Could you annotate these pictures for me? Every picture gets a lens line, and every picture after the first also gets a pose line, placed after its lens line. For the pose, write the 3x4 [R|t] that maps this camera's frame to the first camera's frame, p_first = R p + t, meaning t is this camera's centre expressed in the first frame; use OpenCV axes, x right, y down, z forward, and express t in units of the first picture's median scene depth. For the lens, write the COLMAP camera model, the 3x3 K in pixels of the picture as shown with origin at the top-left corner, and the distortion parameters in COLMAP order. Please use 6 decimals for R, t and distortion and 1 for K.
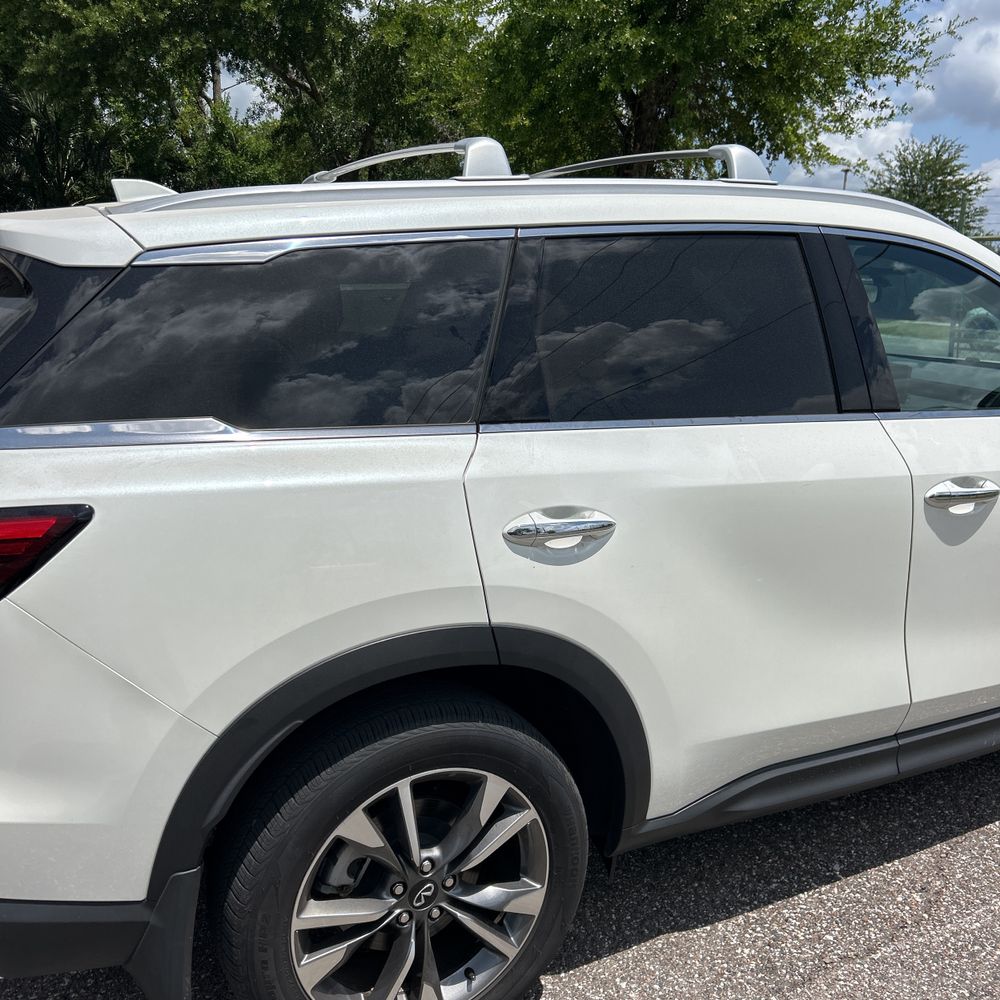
lens RADIAL K [[1021.0, 0, 494.2], [0, 1021.0, 505.8], [0, 0, 1]] dist [0.014400, 0.008585]
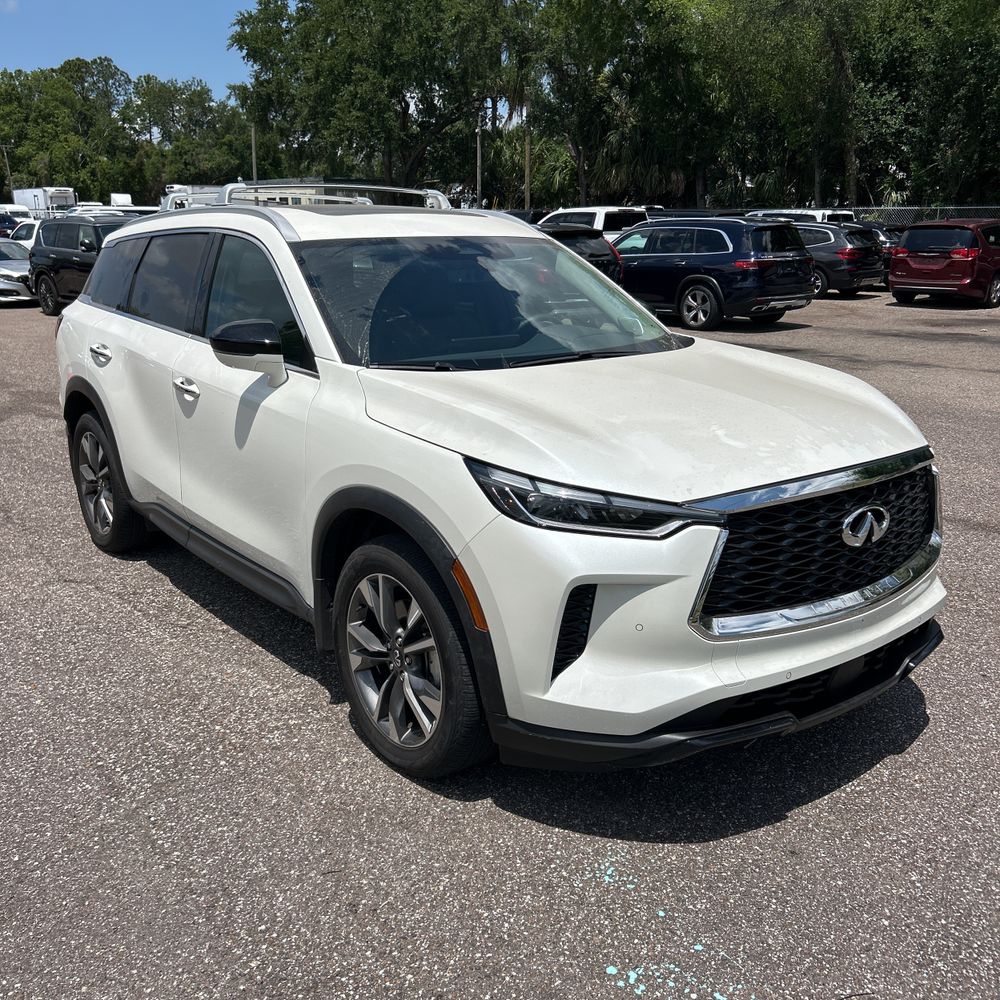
lens RADIAL K [[1026.2, 0, 501.3], [0, 1026.2, 500.8], [0, 0, 1]] dist [0.019640, -0.012147]
pose [[0.177154, 0.241752, -0.954030, 2.427468], [-0.224858, 0.953665, 0.199906, -0.317615], [0.958152, 0.179107, 0.223305, 1.266303]]
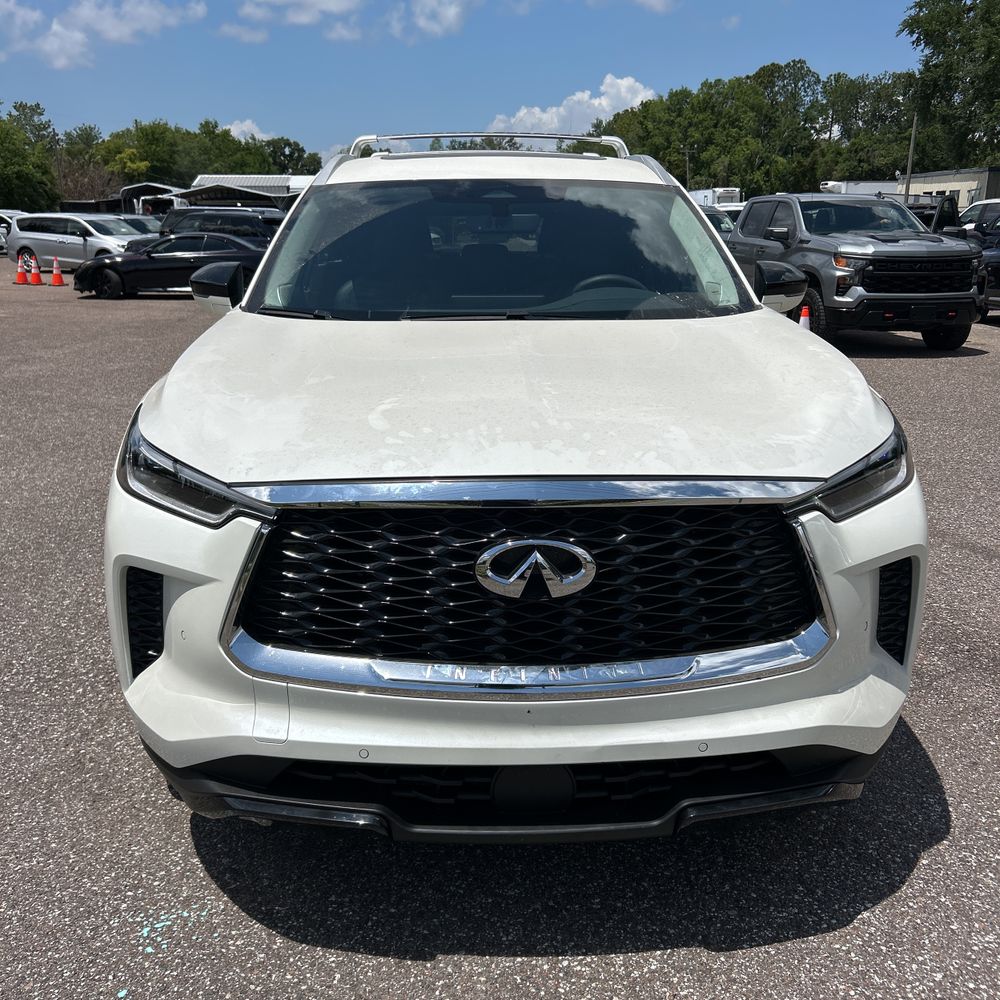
lens RADIAL K [[1026.2, 0, 501.3], [0, 1026.2, 500.8], [0, 0, 1]] dist [0.019640, -0.012147]
pose [[-0.441696, 0.218149, -0.870239, 2.005017], [-0.211007, 0.917519, 0.337099, -0.465886], [0.871998, 0.332521, -0.359233, 2.285035]]
